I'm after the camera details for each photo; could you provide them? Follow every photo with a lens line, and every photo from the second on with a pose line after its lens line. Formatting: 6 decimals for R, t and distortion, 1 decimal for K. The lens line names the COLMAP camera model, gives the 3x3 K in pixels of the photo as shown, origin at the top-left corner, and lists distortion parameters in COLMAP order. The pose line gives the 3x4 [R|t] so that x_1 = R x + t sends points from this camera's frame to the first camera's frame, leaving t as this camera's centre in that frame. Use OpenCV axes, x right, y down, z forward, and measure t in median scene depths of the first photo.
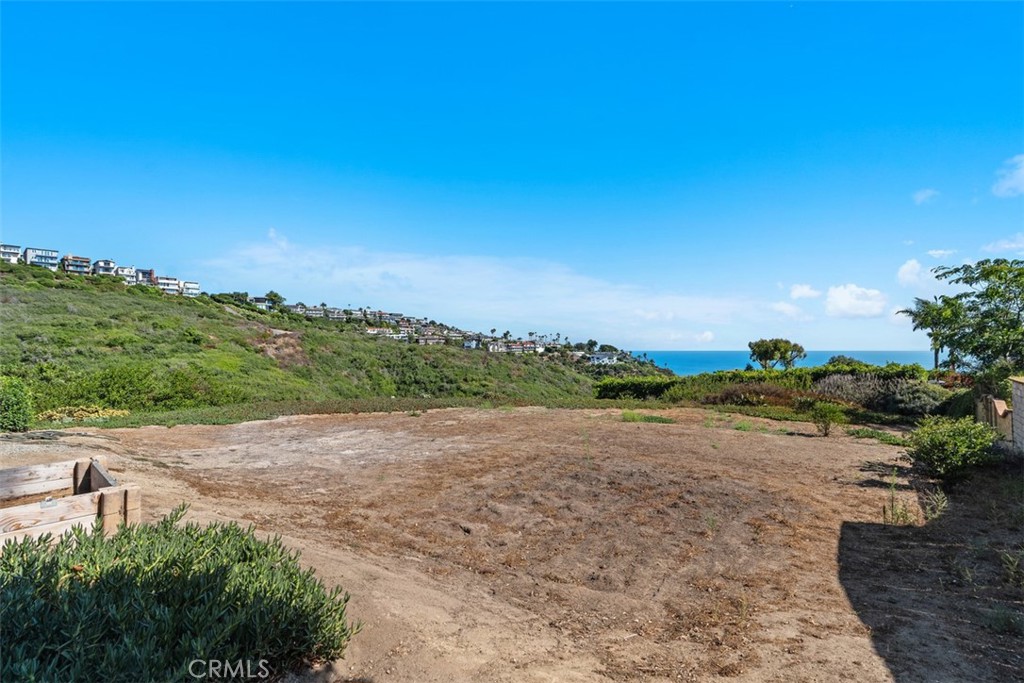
lens RADIAL K [[462.2, 0, 511.9], [0, 462.2, 344.7], [0, 0, 1]] dist [0.004104, -0.000133]
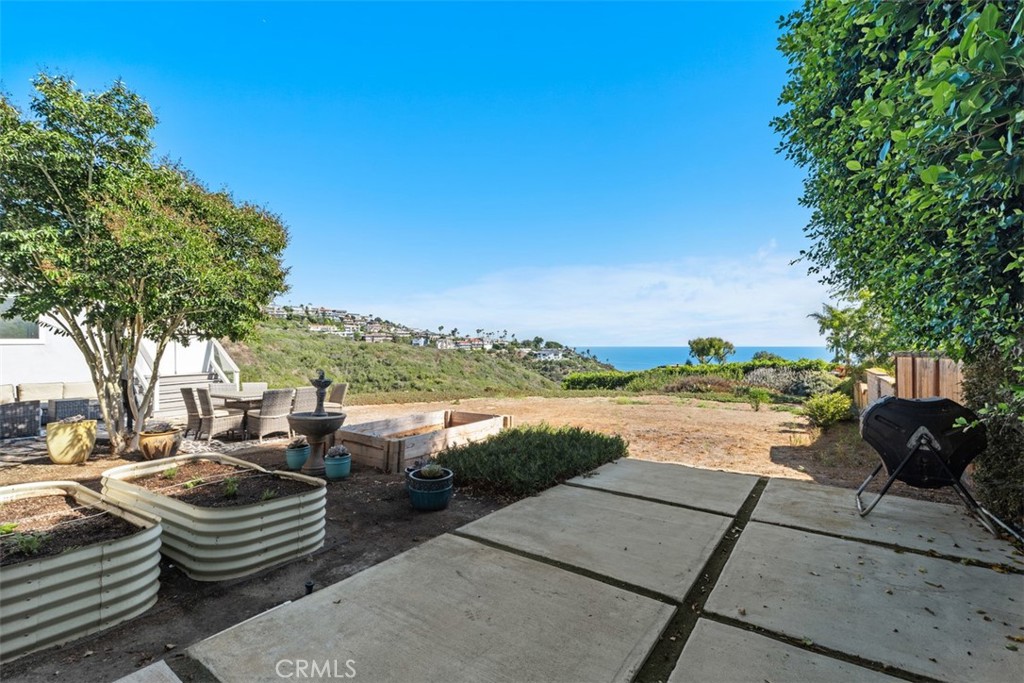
lens RADIAL K [[460.5, 0, 512.0], [0, 460.5, 341.5], [0, 0, 1]] dist [0.005139, -0.000202]
pose [[0.992827, -0.003728, 0.119501, -0.017002], [0.003707, 0.999993, 0.000400, -0.001467], [-0.119502, 0.000046, 0.992834, -0.022690]]
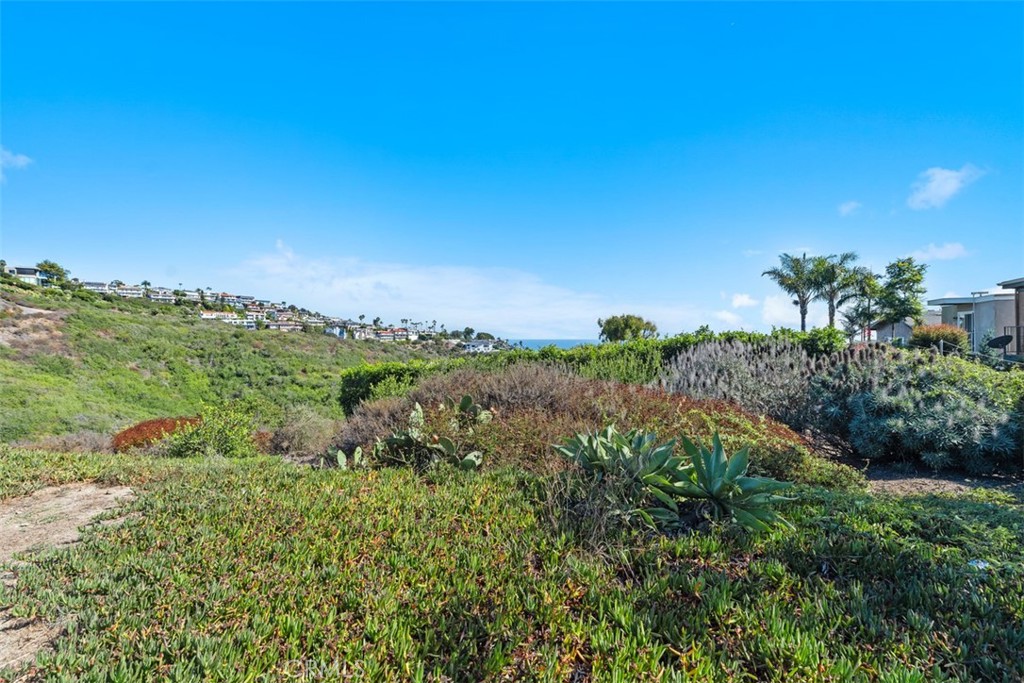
lens RADIAL K [[460.1, 0, 516.2], [0, 460.1, 344.6], [0, 0, 1]] dist [0.001412, -0.000273]
pose [[0.966436, -0.005024, 0.256859, 0.052172], [-0.001111, 0.999718, 0.023736, 0.007093], [-0.256906, -0.023225, 0.966157, 0.079271]]
